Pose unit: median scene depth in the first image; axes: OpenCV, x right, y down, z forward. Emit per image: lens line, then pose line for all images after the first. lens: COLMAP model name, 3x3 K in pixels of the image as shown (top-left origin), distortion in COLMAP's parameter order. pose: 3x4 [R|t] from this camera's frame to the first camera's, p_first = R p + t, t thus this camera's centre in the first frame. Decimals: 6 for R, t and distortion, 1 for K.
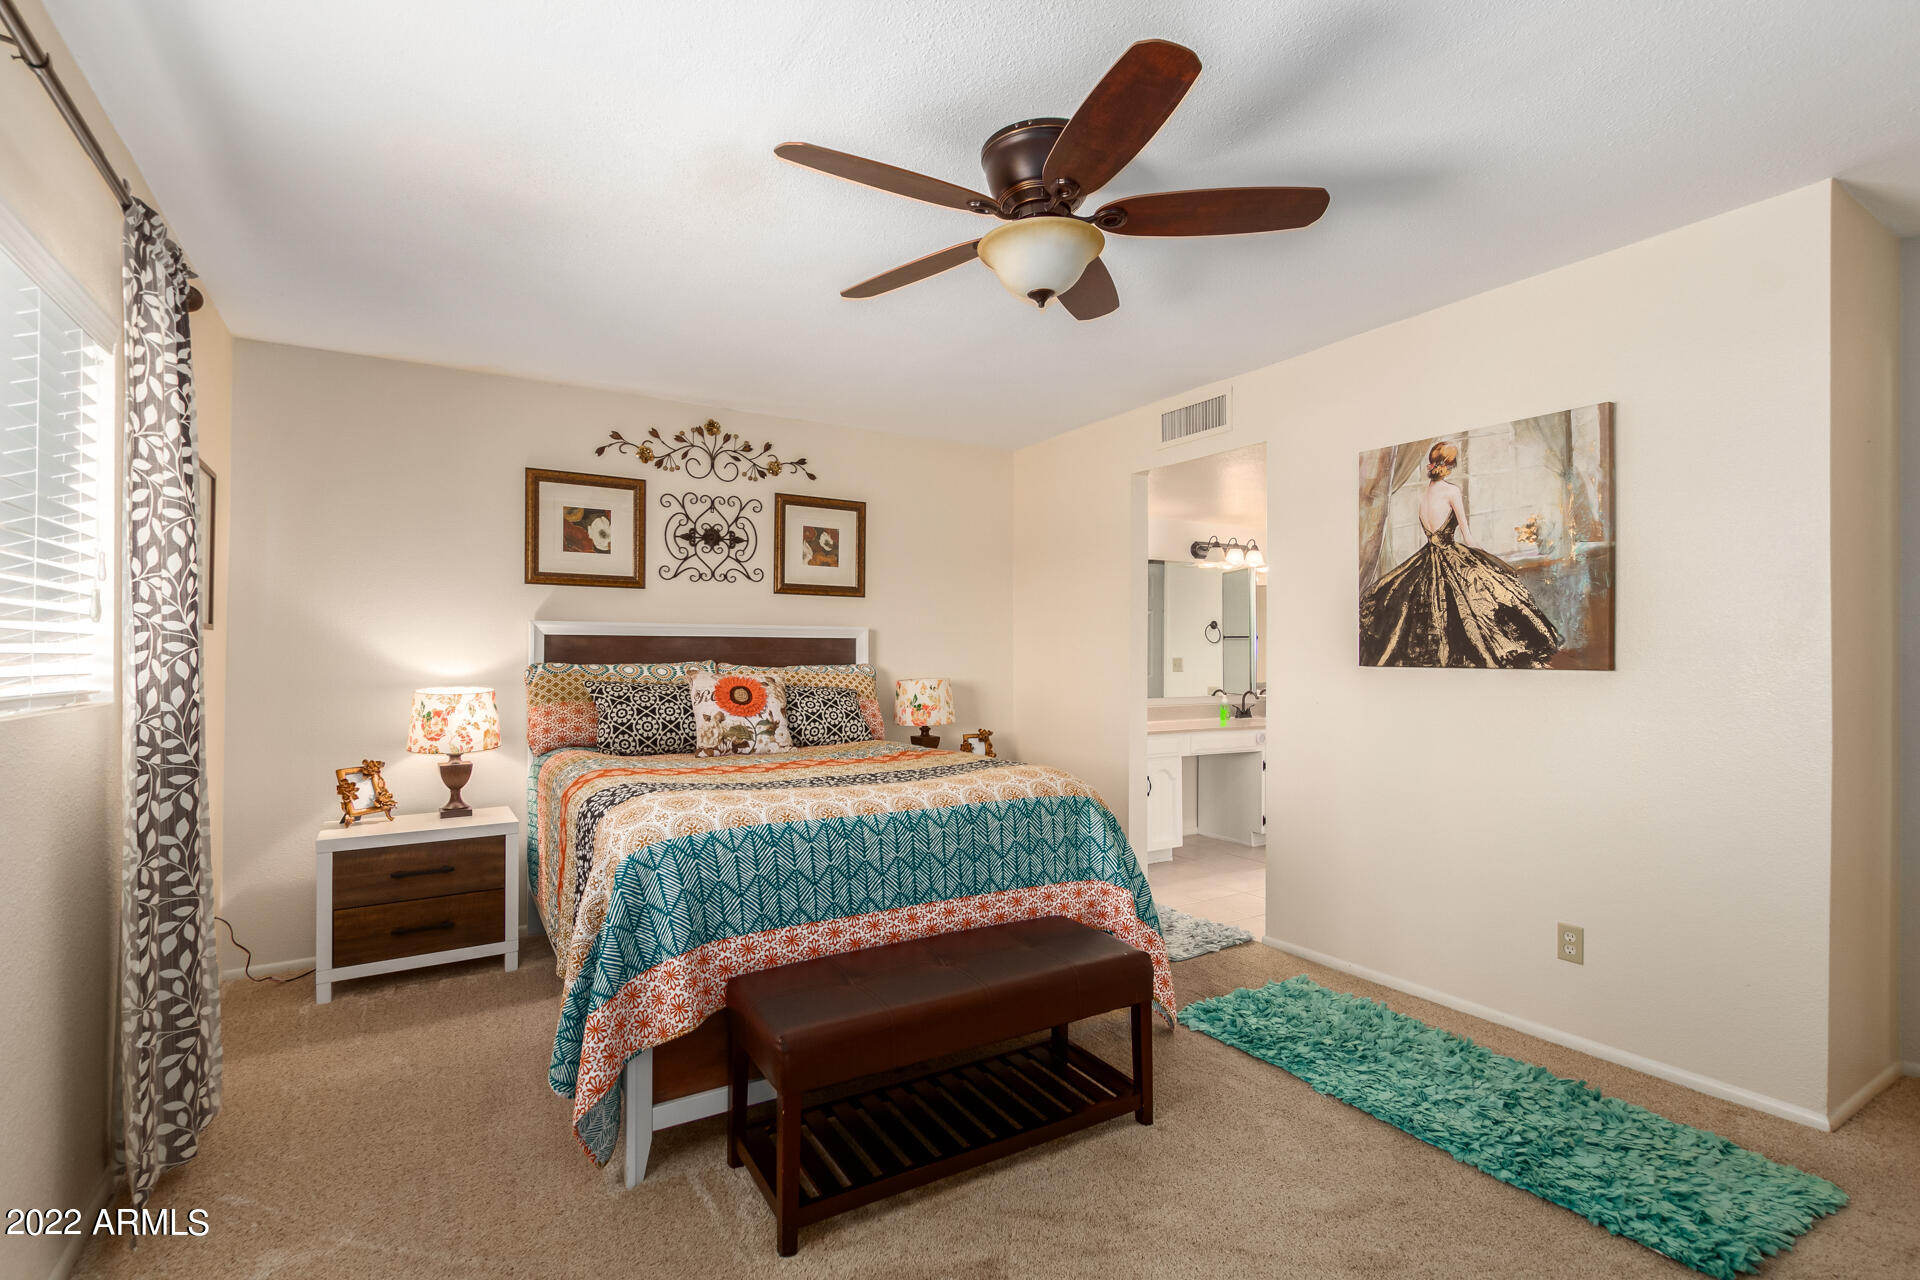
lens RADIAL K [[876.8, 0, 959.3], [0, 876.8, 643.8], [0, 0, 1]] dist [0.000321, -0.000471]
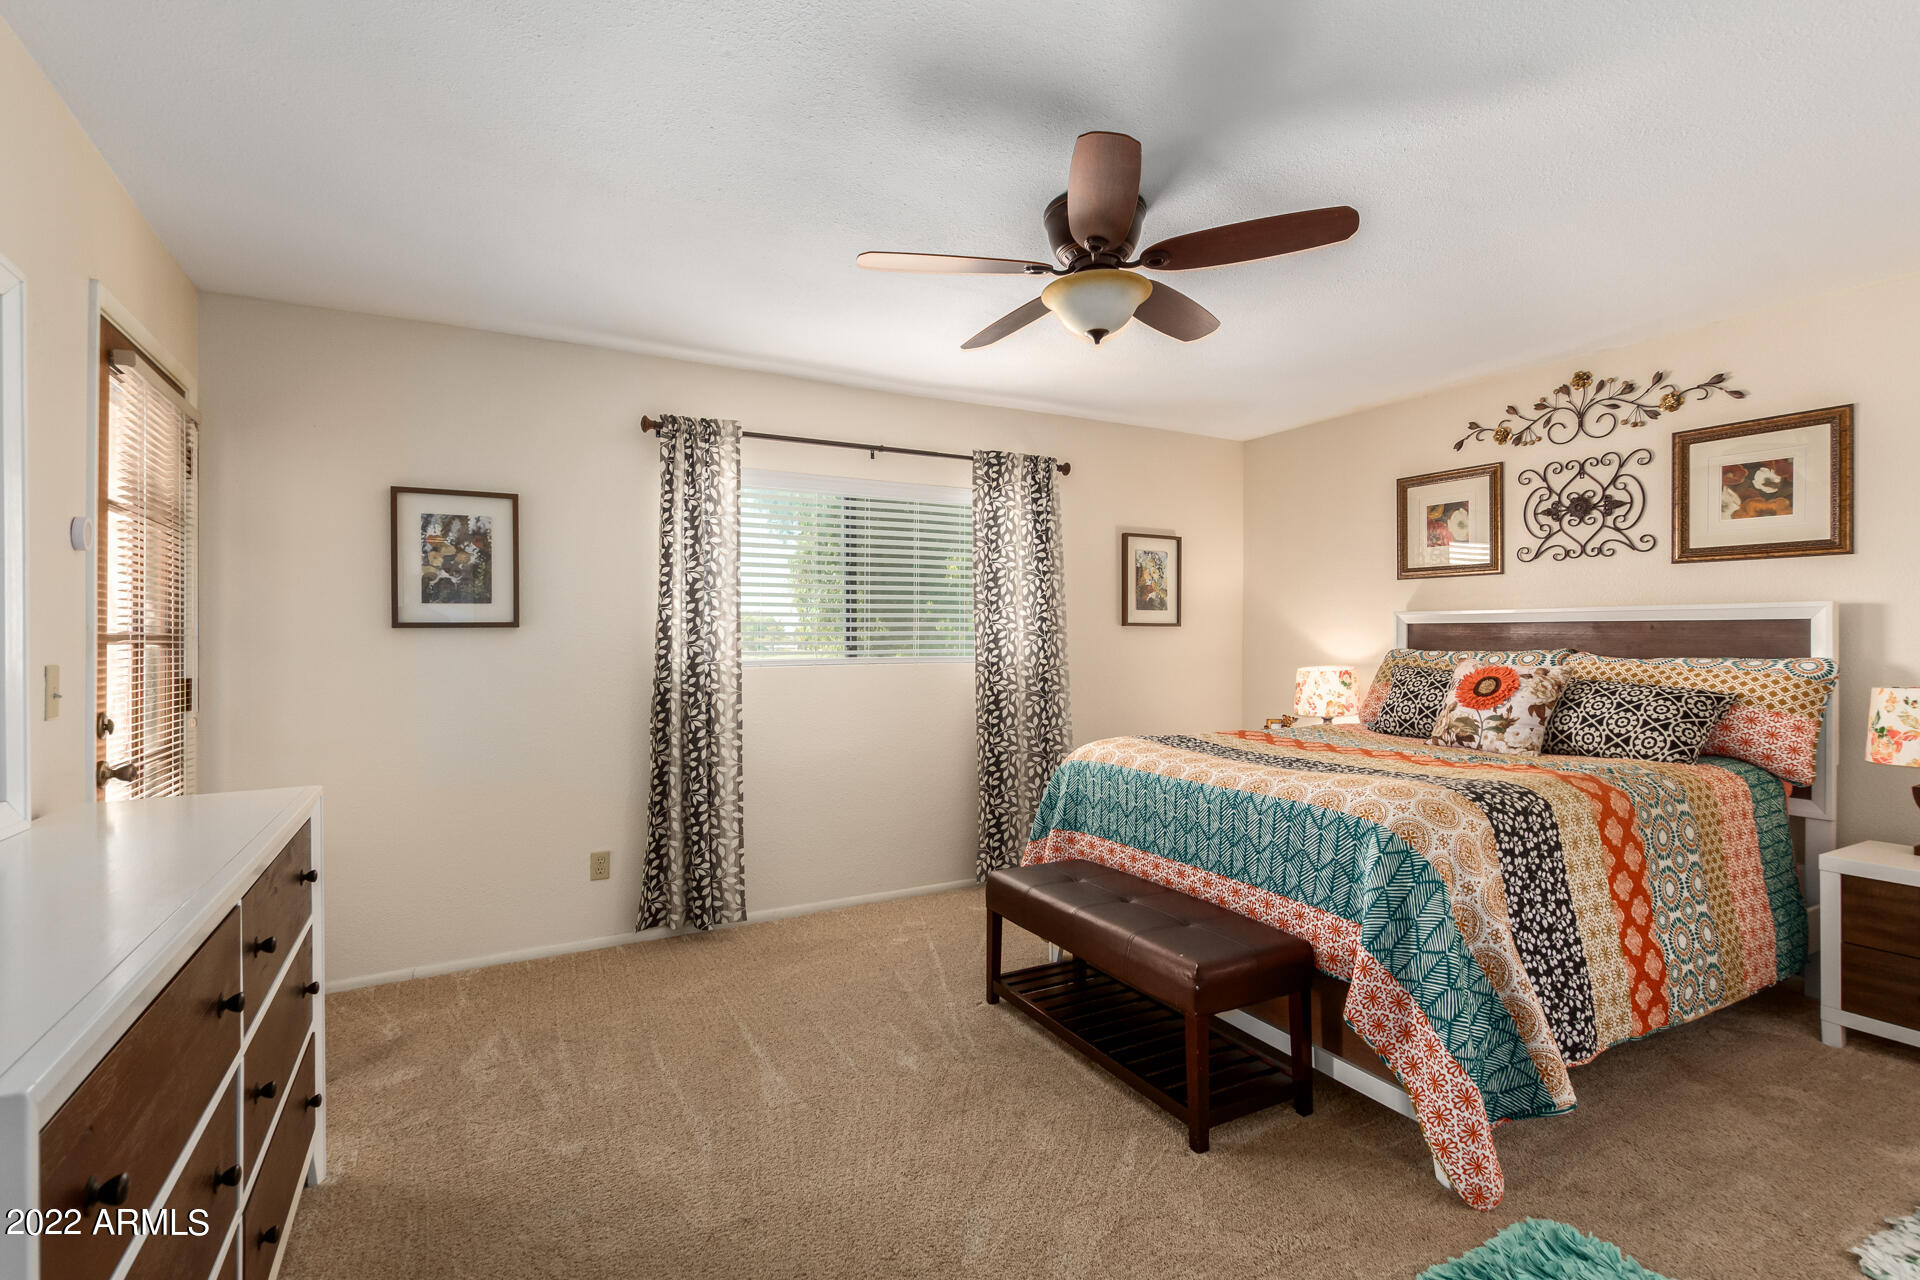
lens RADIAL K [[876.8, 0, 956.4], [0, 876.8, 634.0], [0, 0, 1]] dist [0.000321, -0.000471]
pose [[-0.037012, -0.003410, -0.999309, 0.612631], [0.010251, 0.999940, -0.003792, 0.000992], [0.999262, -0.010384, -0.036975, 0.417749]]
